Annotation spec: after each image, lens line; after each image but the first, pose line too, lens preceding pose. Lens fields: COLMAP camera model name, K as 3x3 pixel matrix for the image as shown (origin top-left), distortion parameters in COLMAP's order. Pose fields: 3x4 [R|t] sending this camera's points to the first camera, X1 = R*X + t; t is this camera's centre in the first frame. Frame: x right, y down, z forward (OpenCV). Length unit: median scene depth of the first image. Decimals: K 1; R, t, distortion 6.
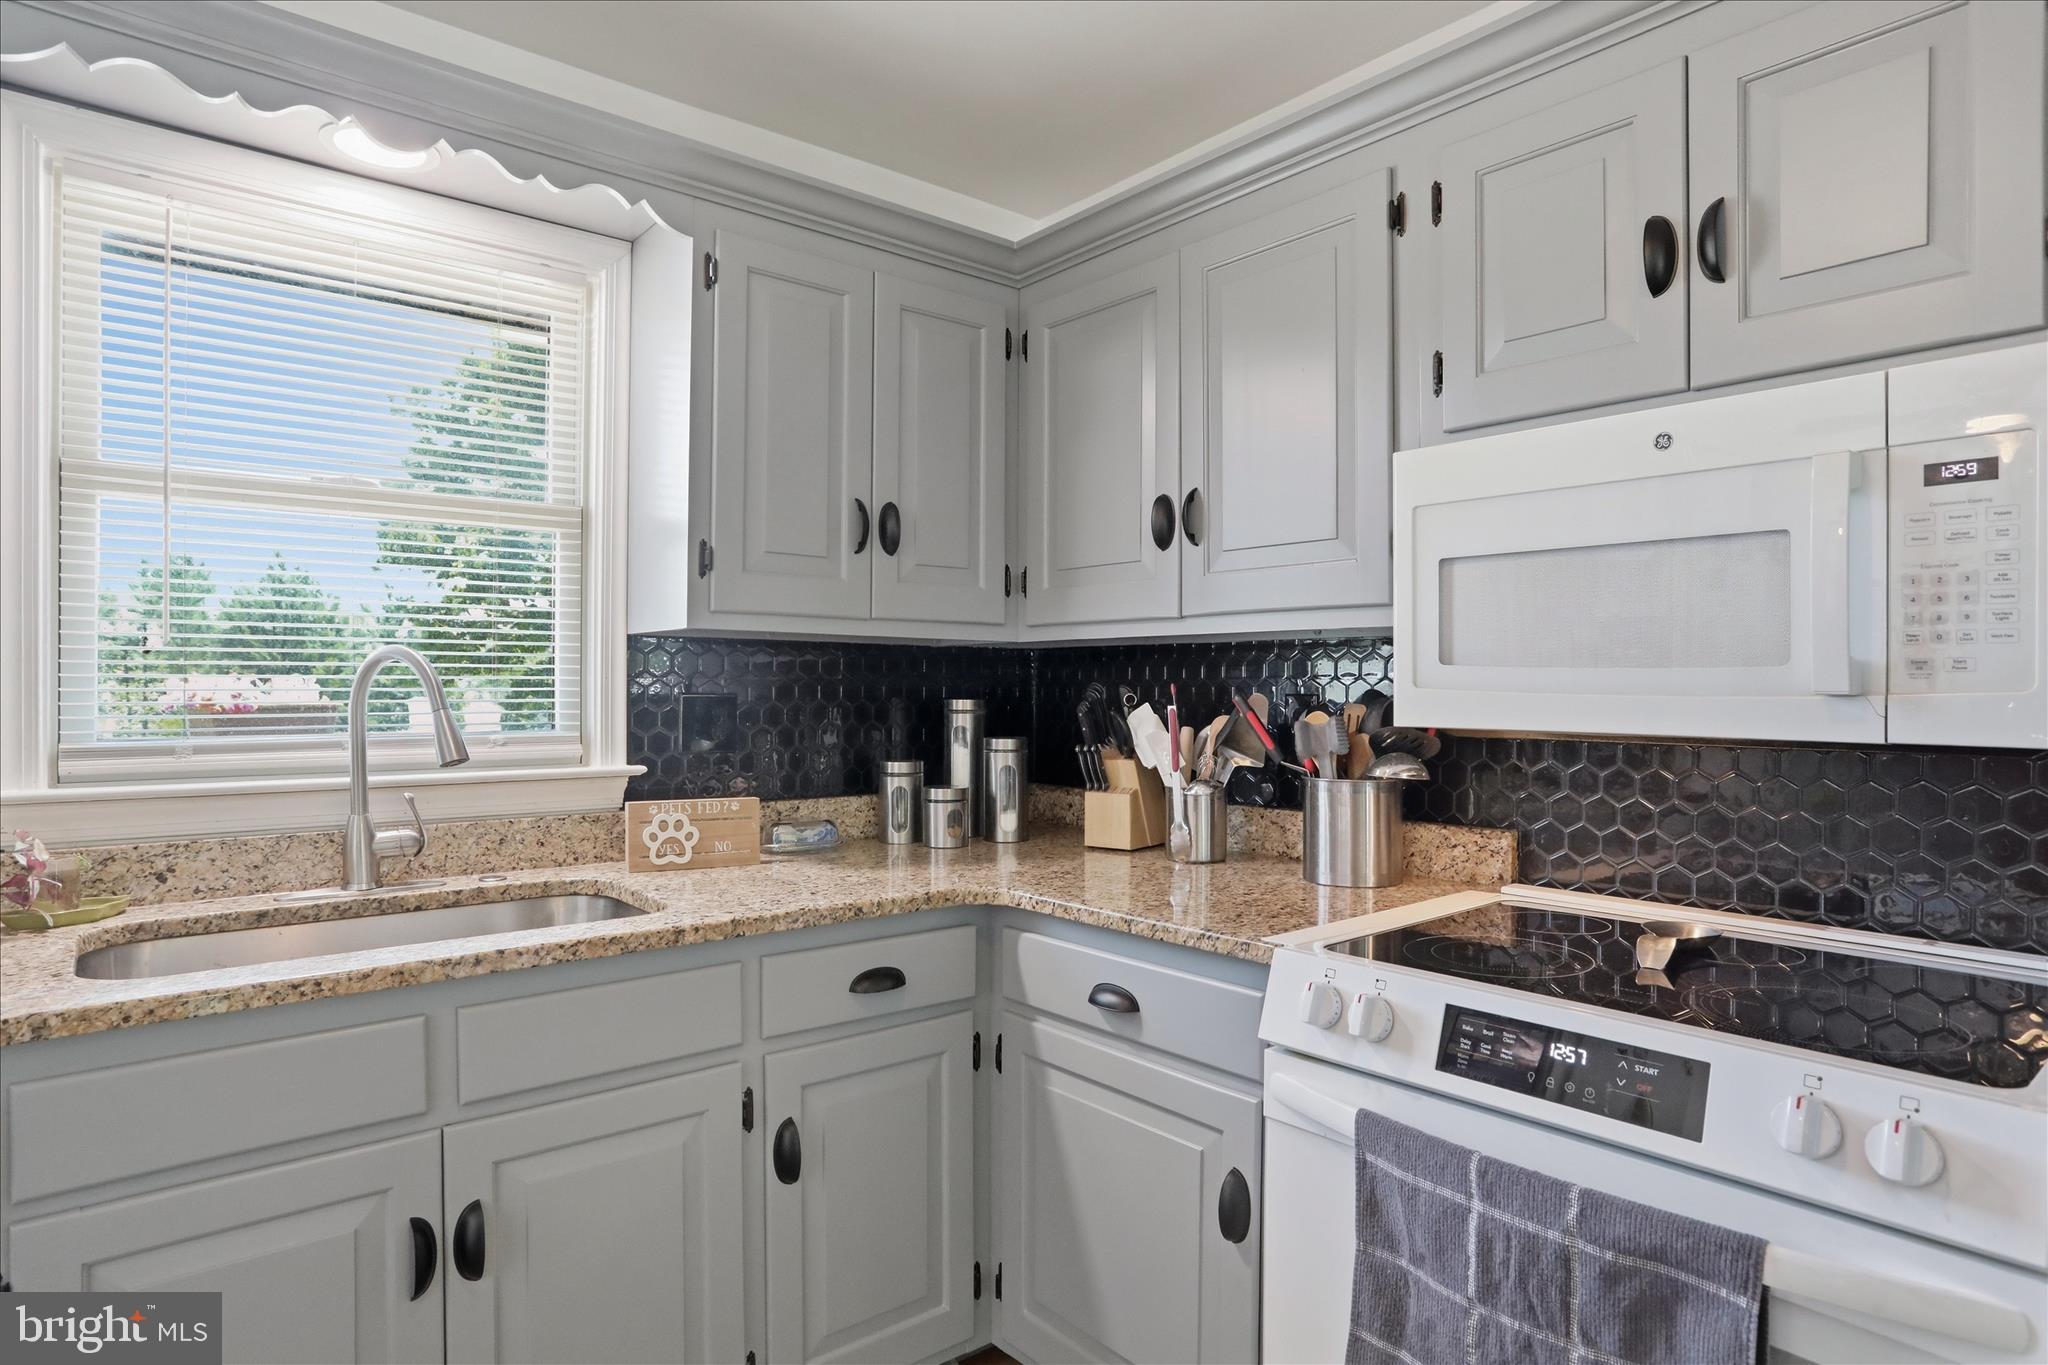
lens RADIAL K [[1140.8, 0, 1020.3], [0, 1140.8, 690.3], [0, 0, 1]] dist [-0.066743, 0.045253]
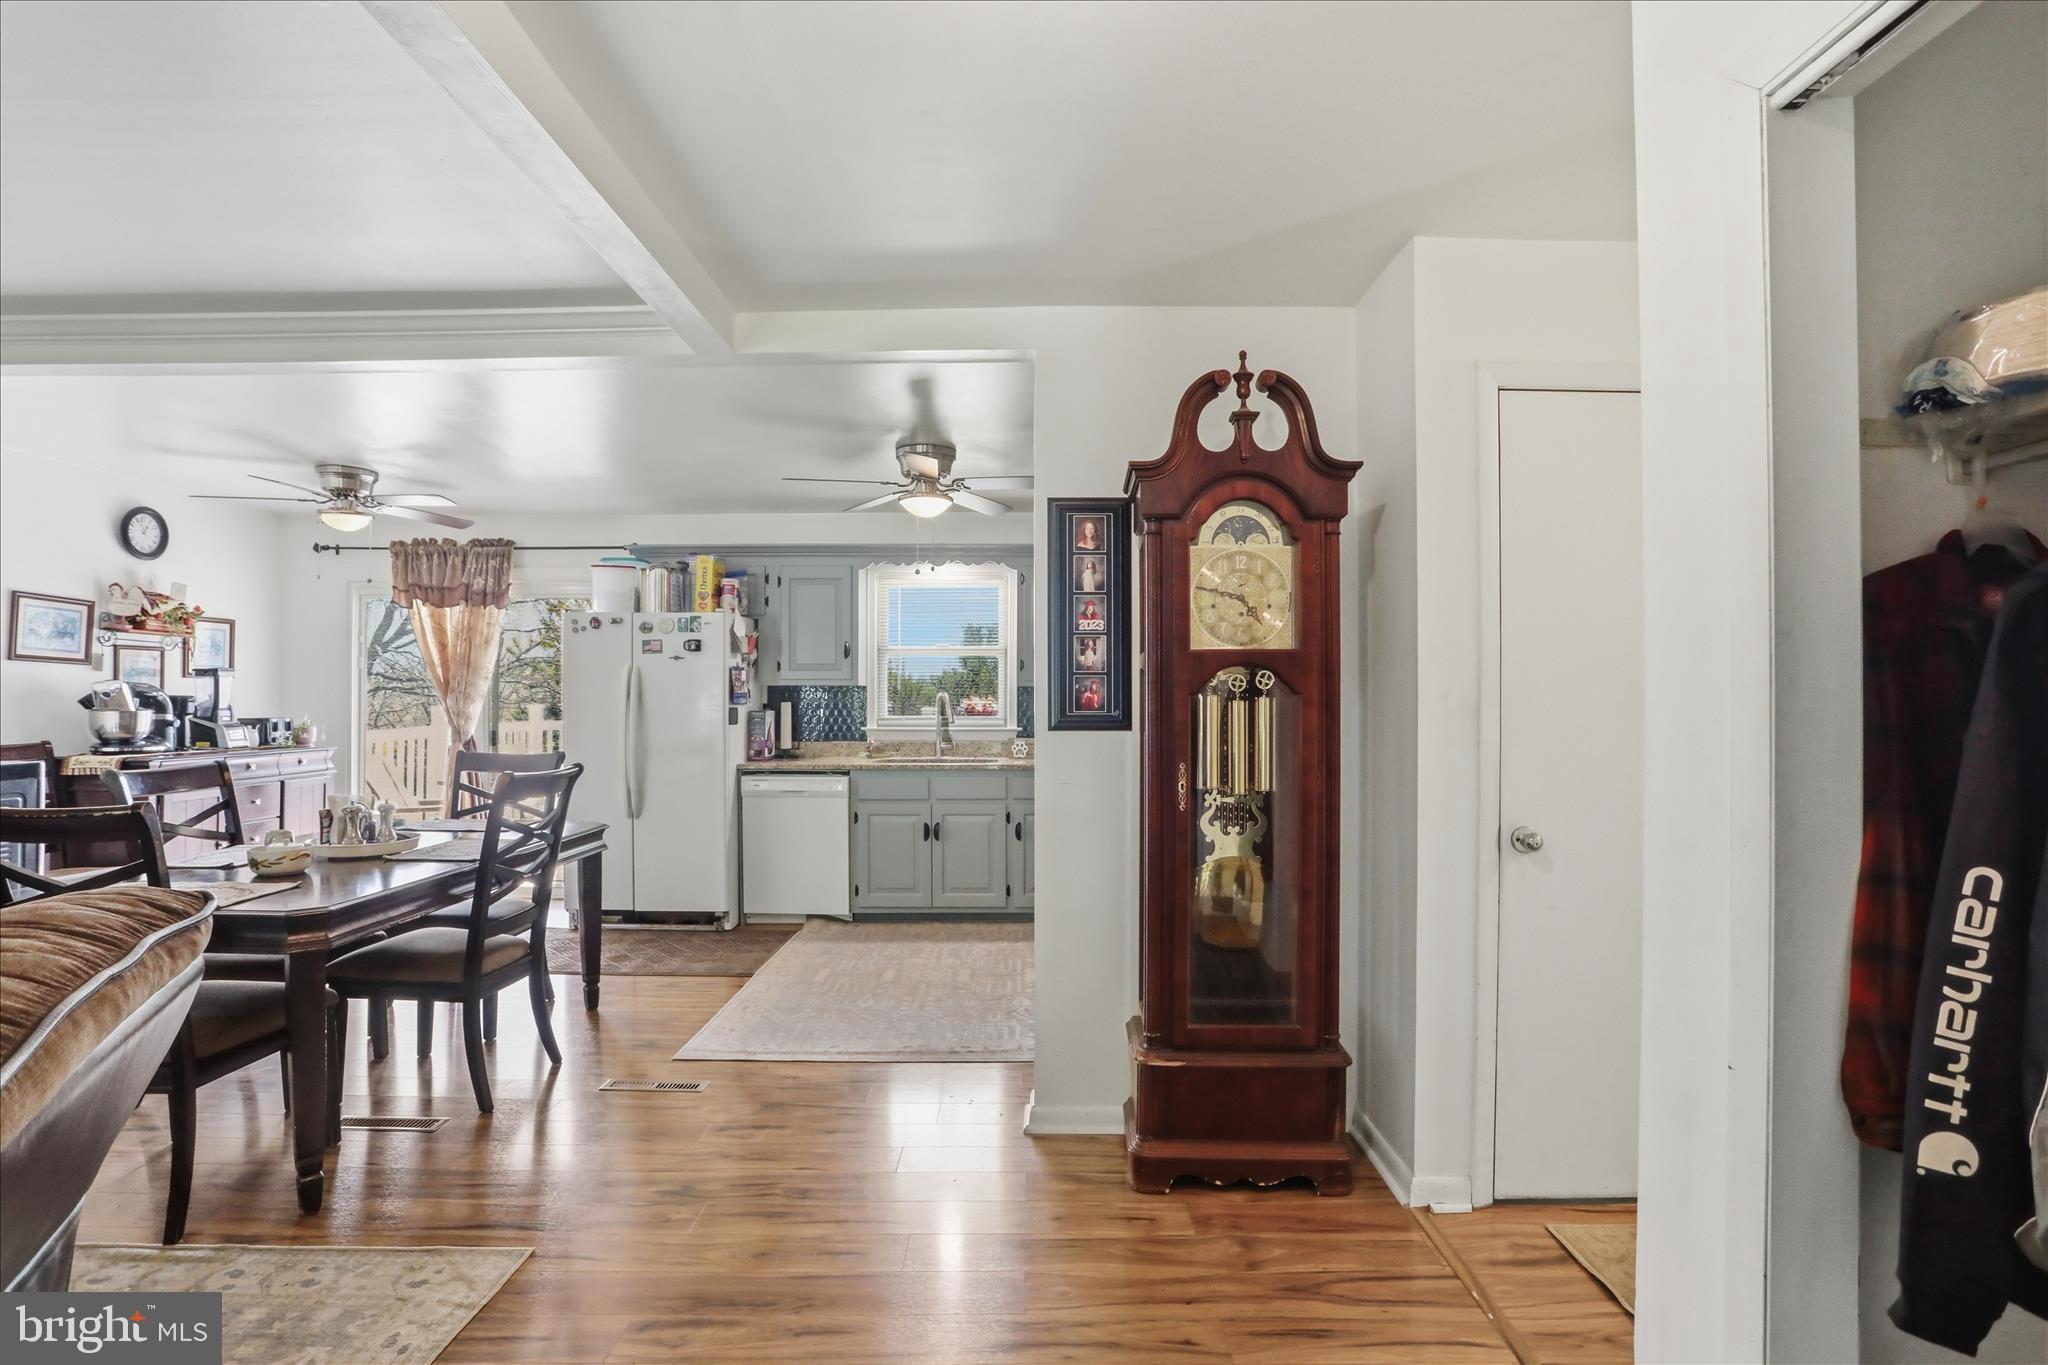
lens RADIAL K [[1140.8, 0, 1020.3], [0, 1140.8, 690.3], [0, 0, 1]] dist [-0.066743, 0.045253]
pose [[0.758992, -0.002793, -0.651094, 1.930587], [-0.002851, 0.999967, -0.007613, -0.015570], [0.651094, 0.007634, 0.758959, -1.574951]]
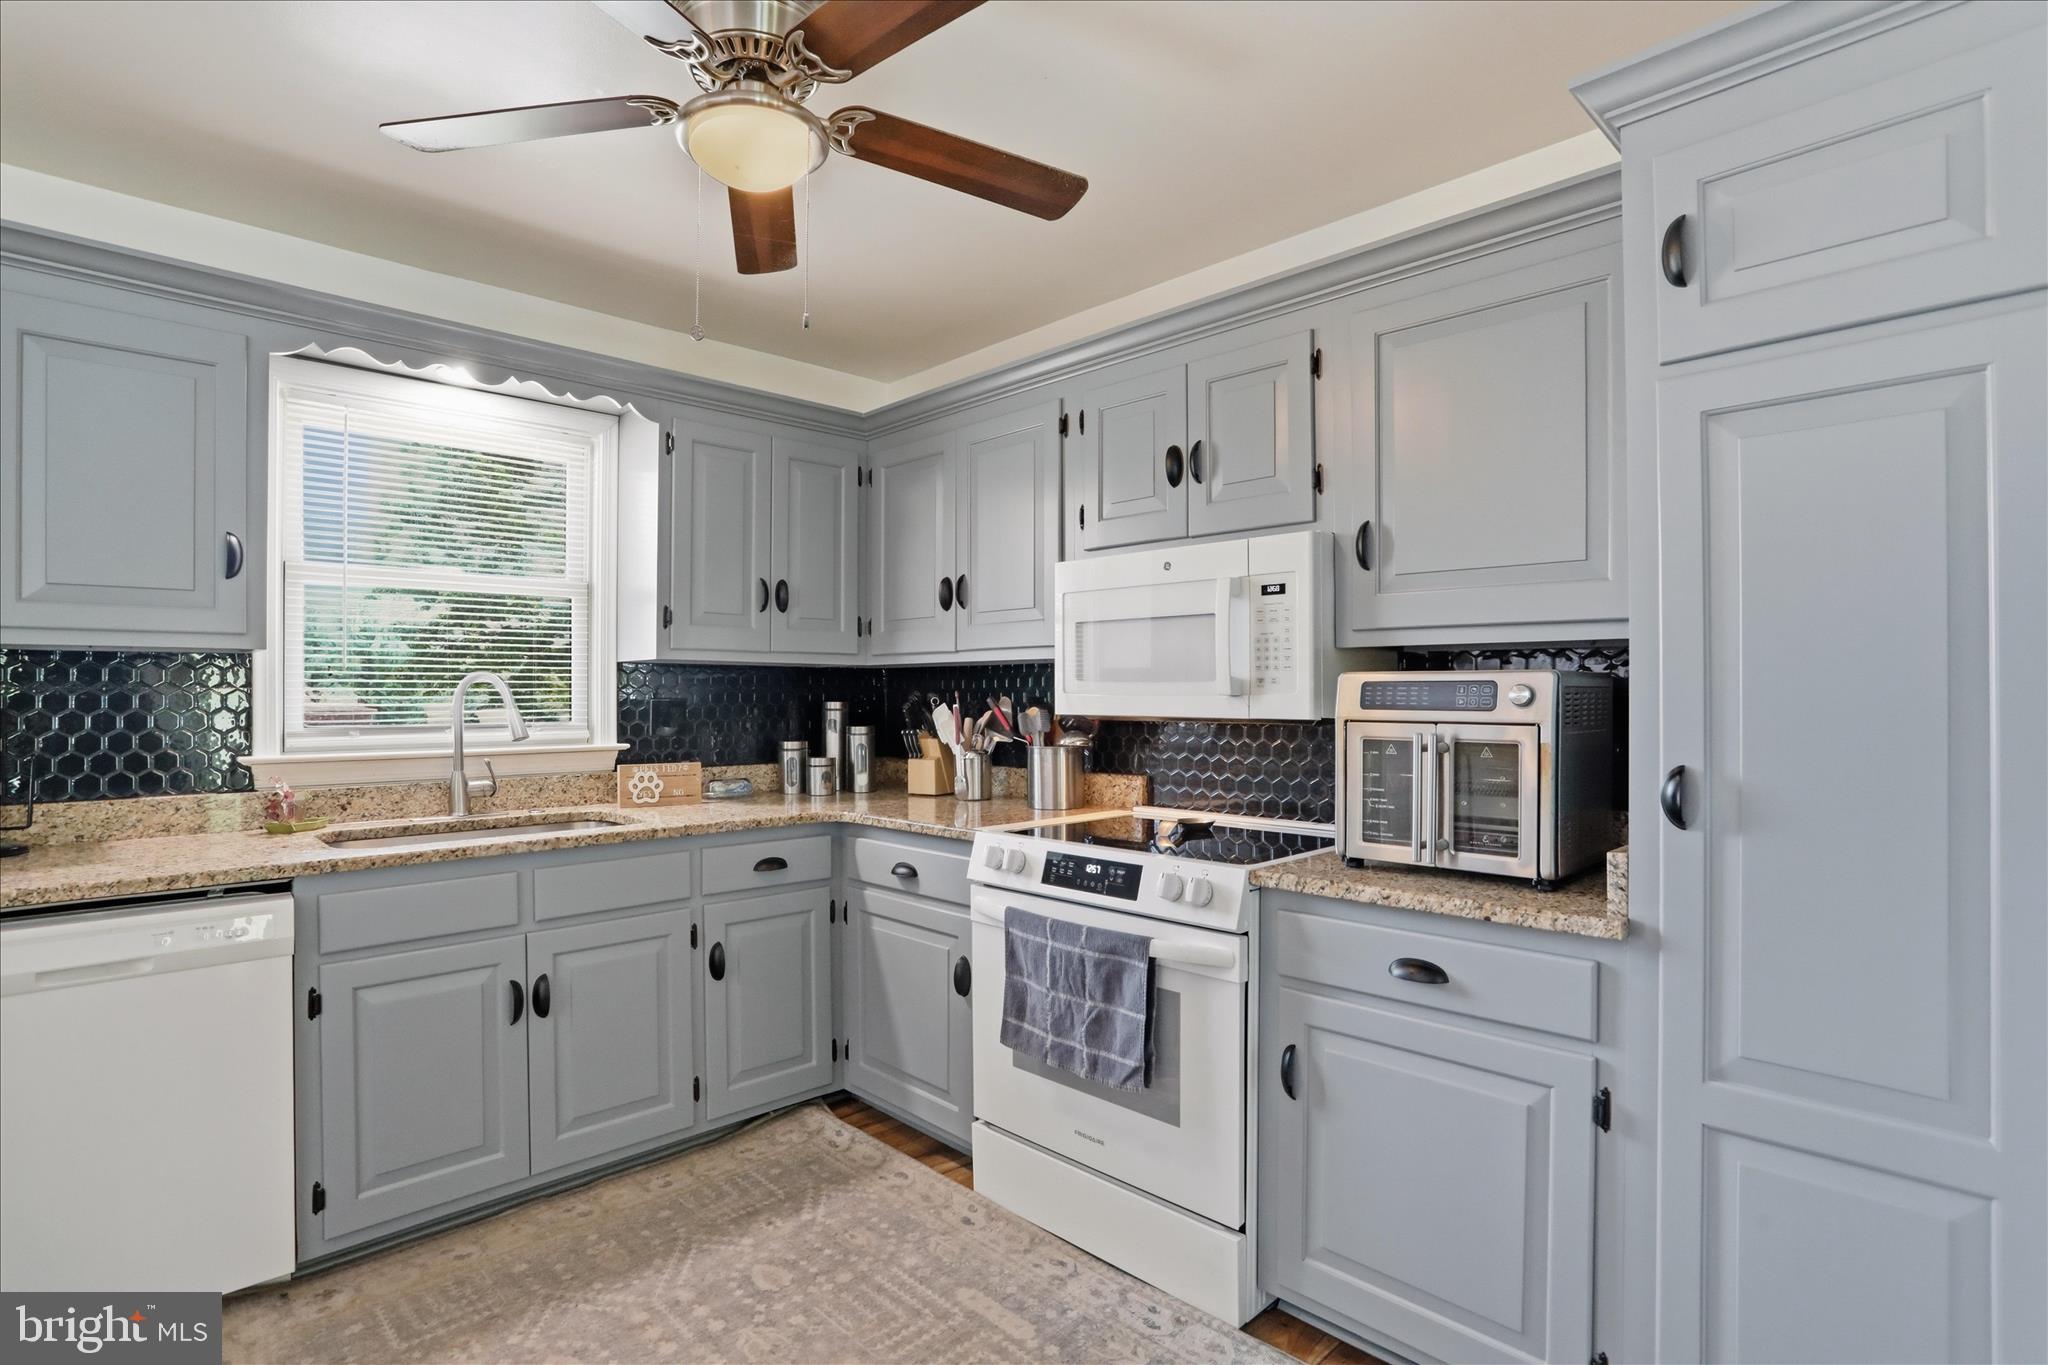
lens RADIAL K [[1011.5, 0, 1012.5], [0, 1011.5, 691.6], [0, 0, 1]] dist [-0.066677, 0.036169]
pose [[0.997482, -0.004476, 0.070774, 0.123301], [0.004822, 0.999977, -0.004713, 0.002403], [-0.070751, 0.005042, 0.997481, -0.505944]]
